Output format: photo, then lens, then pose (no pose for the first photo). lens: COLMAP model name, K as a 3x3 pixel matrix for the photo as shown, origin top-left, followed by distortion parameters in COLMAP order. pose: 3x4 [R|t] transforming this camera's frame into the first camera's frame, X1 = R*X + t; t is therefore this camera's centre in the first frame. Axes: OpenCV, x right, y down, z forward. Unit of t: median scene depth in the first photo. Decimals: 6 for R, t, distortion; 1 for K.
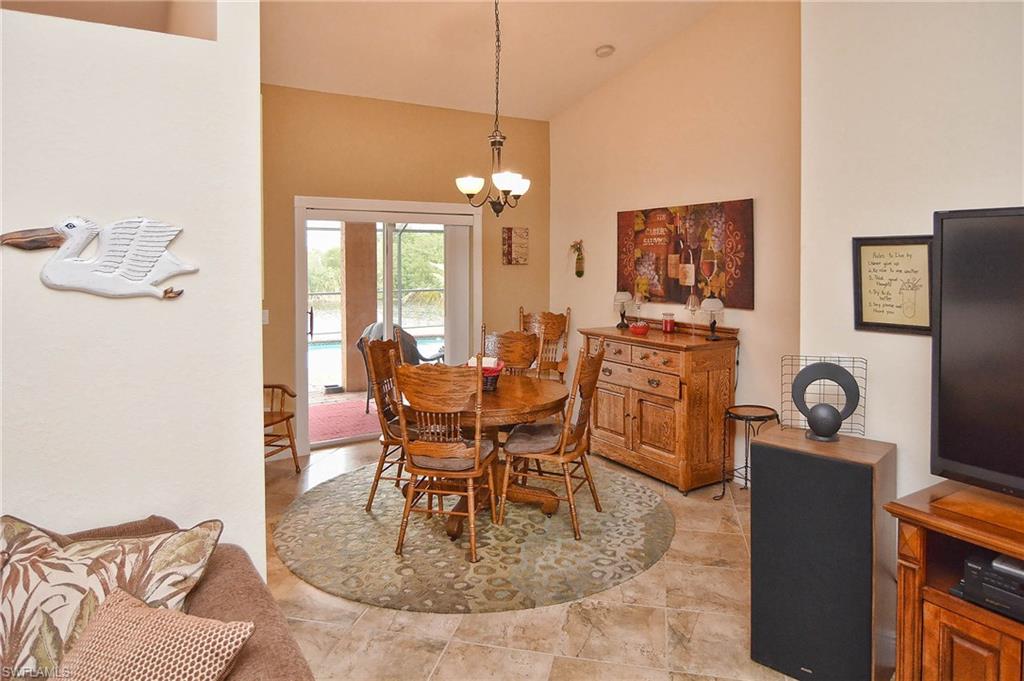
lens RADIAL K [[656.8, 0, 514.7], [0, 656.8, 256.6], [0, 0, 1]] dist [-0.003445, -0.002827]
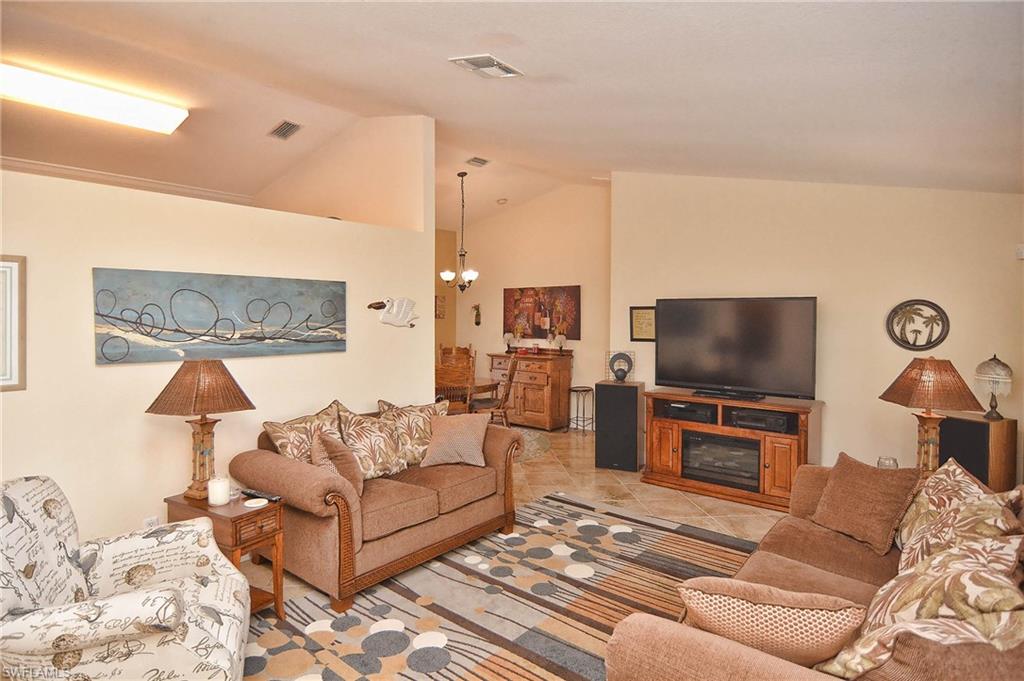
lens RADIAL K [[586.0, 0, 511.2], [0, 586.0, 307.7], [0, 0, 1]] dist [-0.004572, -0.002180]
pose [[0.951237, 0.007855, 0.308361, -0.382459], [-0.004390, 0.999919, -0.011928, 0.003318], [-0.308430, 0.009992, 0.951195, -0.630014]]
